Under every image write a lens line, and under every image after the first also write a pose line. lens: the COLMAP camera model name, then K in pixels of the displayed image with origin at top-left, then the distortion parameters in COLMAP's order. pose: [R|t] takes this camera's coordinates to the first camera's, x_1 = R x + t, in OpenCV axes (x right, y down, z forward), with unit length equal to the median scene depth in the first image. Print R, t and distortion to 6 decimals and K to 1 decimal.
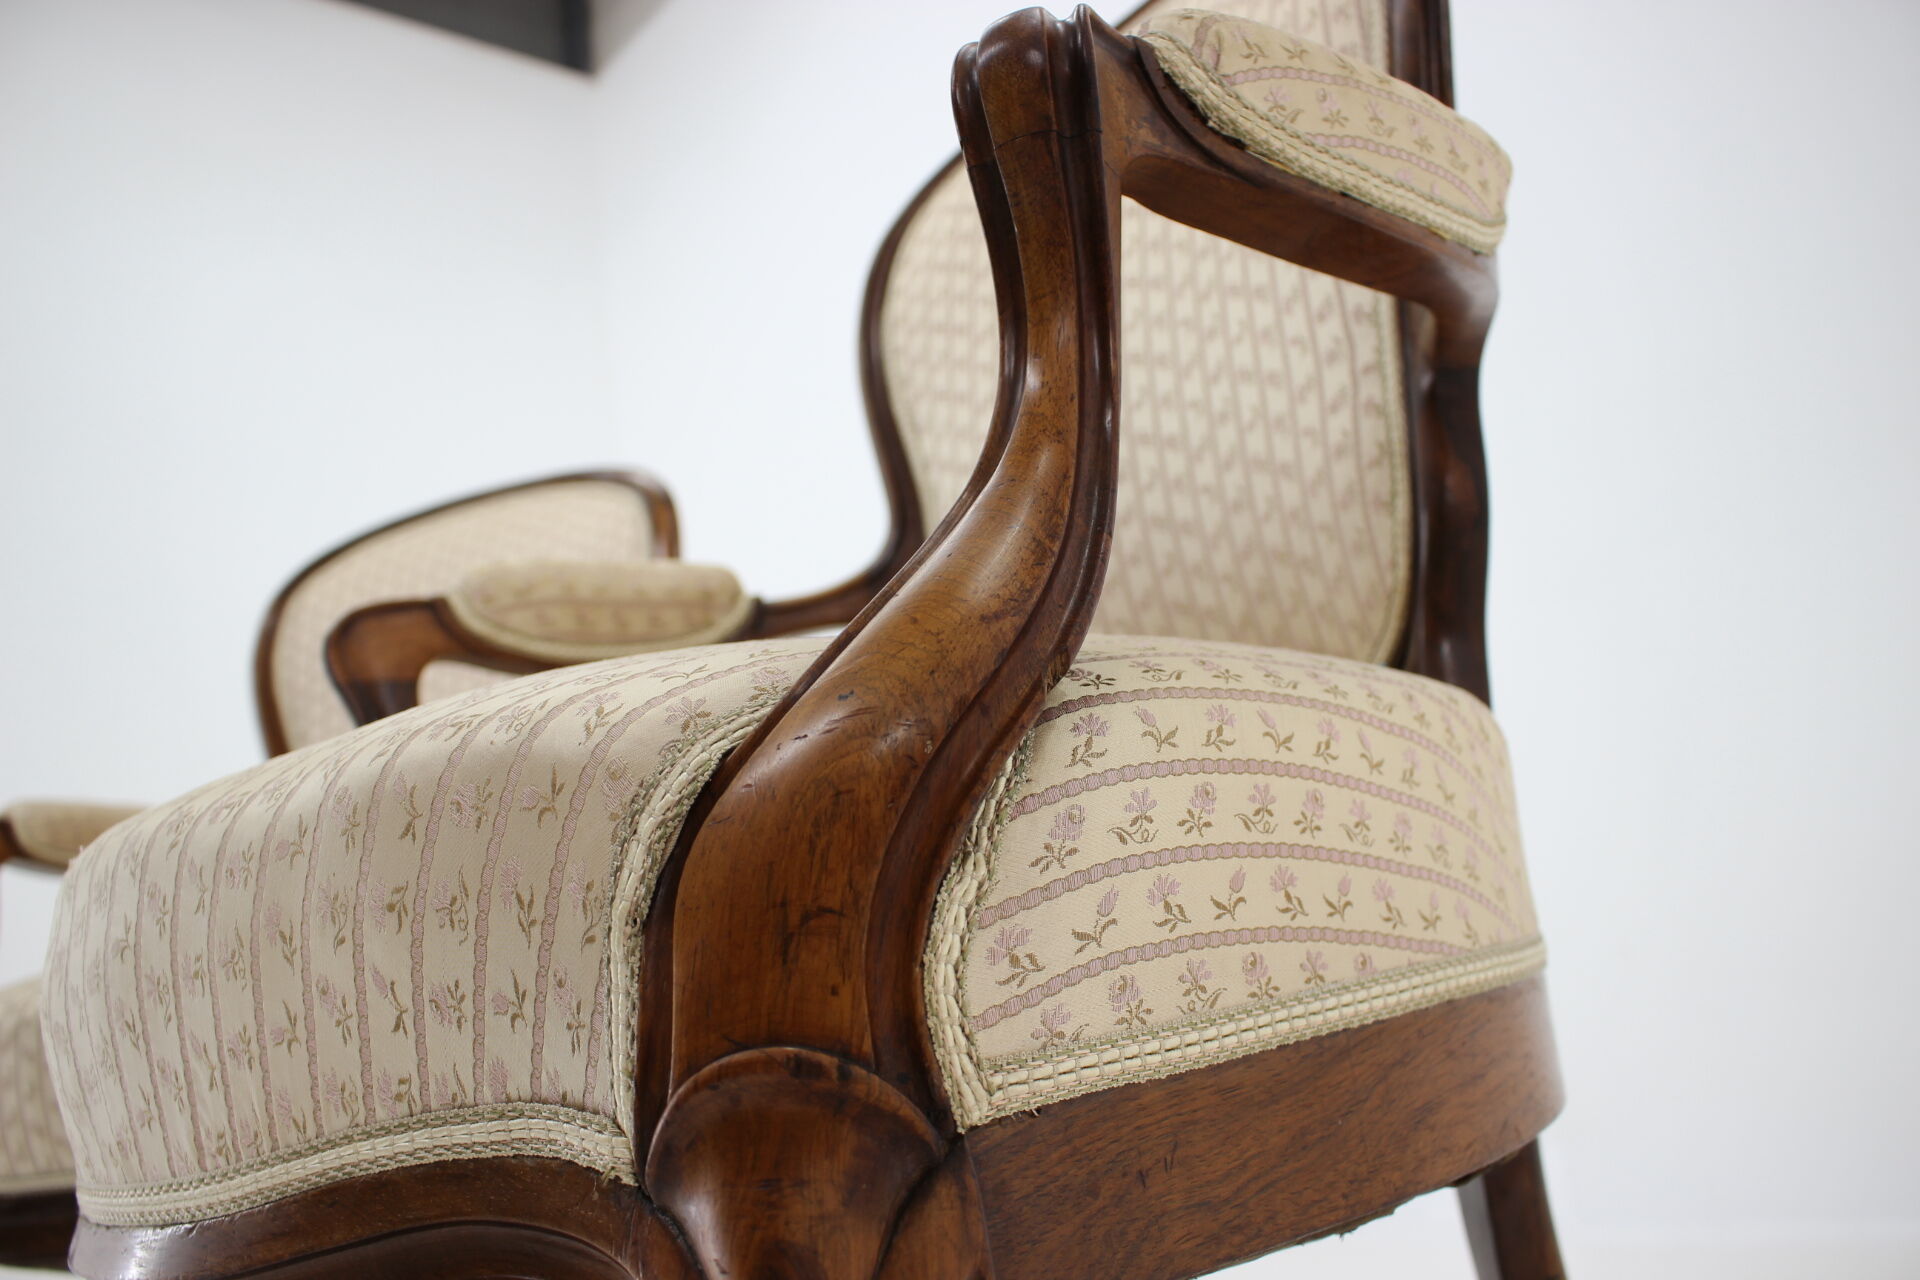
lens RADIAL K [[1549.8, 0, 960.0], [0, 1549.8, 640.0], [0, 0, 1]] dist [-0.163698, 0.110170]
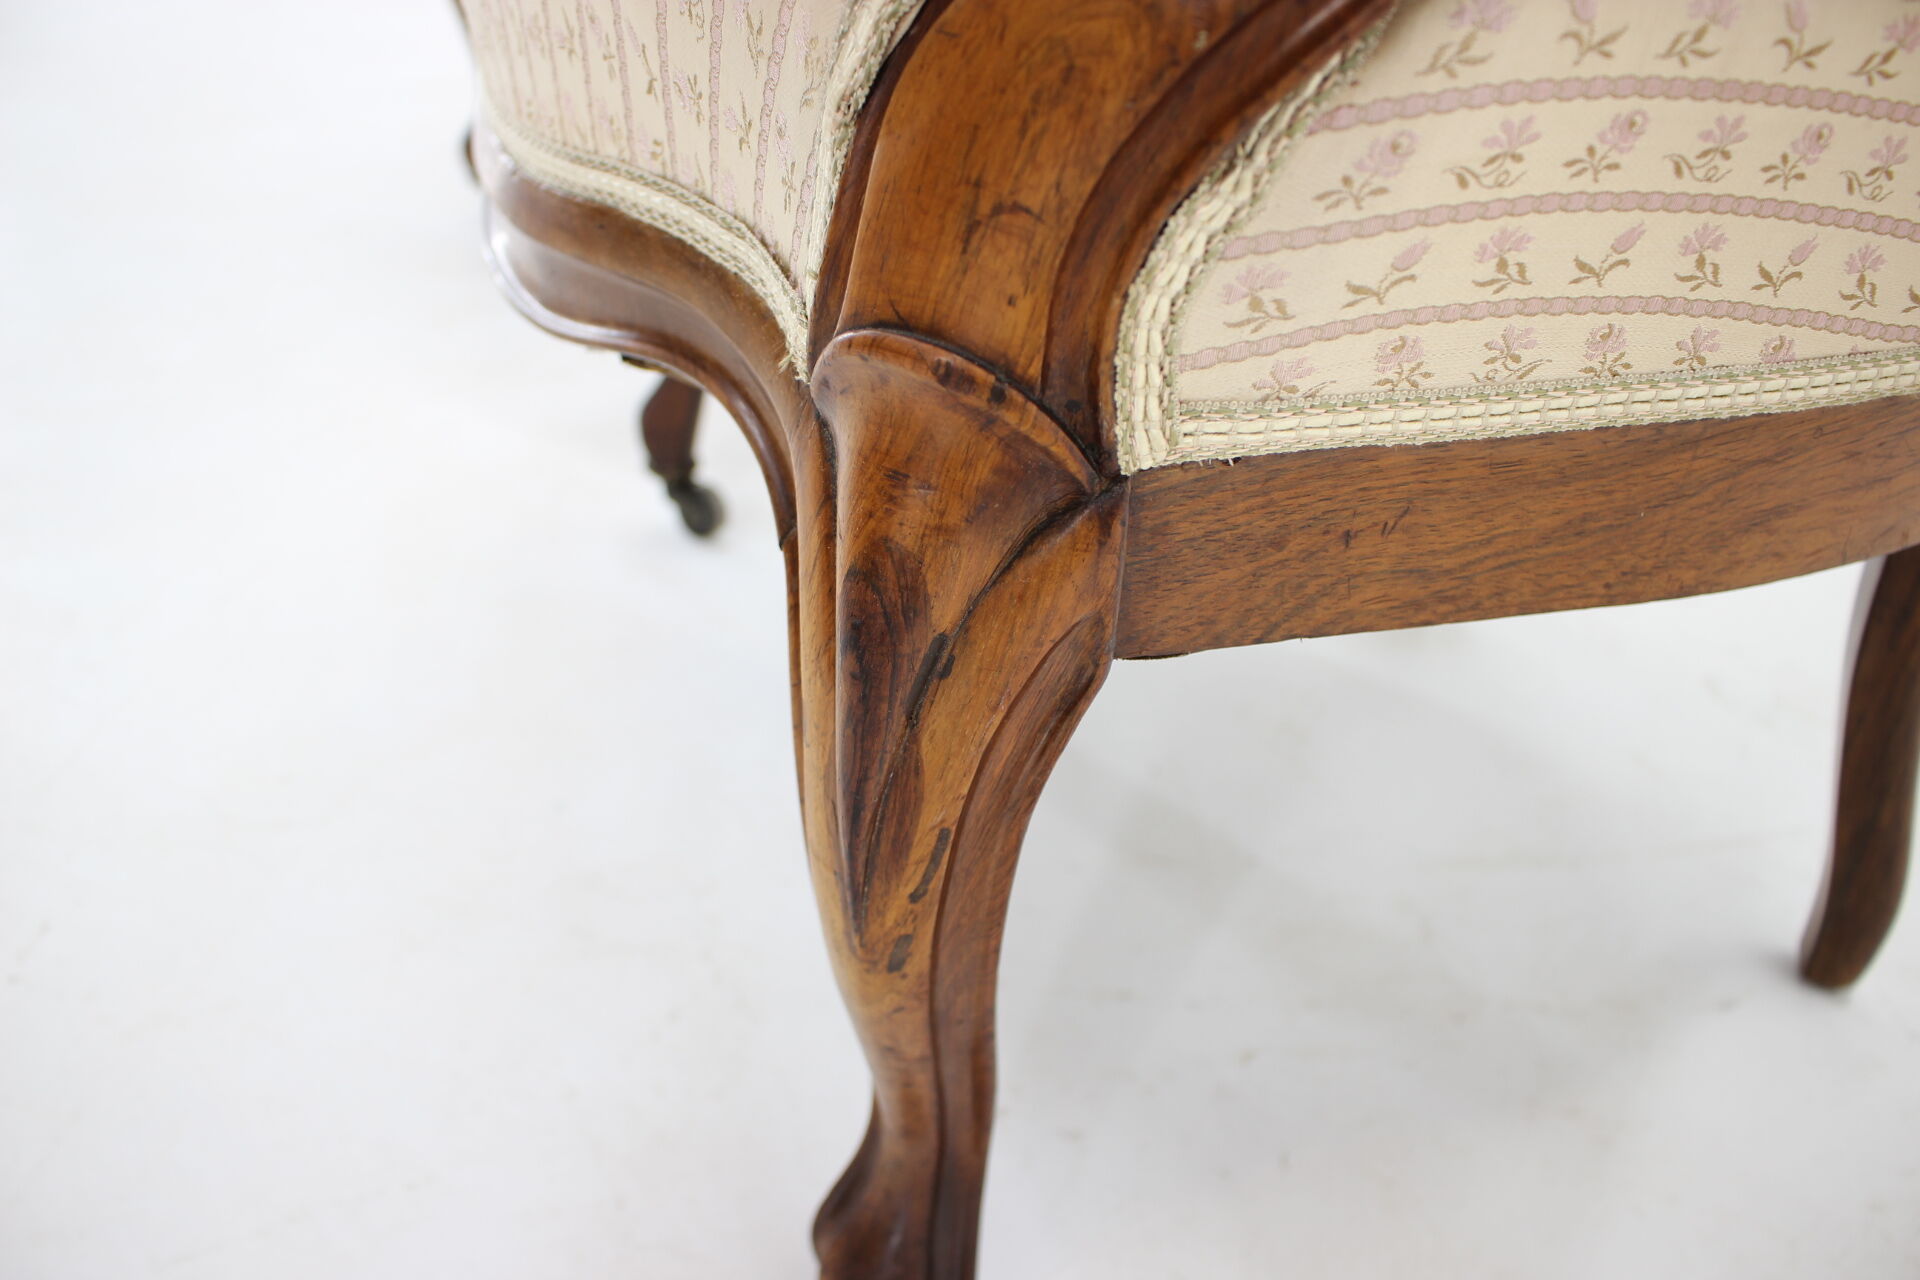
lens RADIAL K [[1549.8, 0, 960.0], [0, 1549.8, 640.0], [0, 0, 1]] dist [-0.163698, 0.110170]
pose [[0.899775, 0.382536, -0.209933, 0.130238], [-0.103526, 0.654512, 0.748930, -0.257531], [0.423896, -0.652135, 0.628516, 0.312349]]
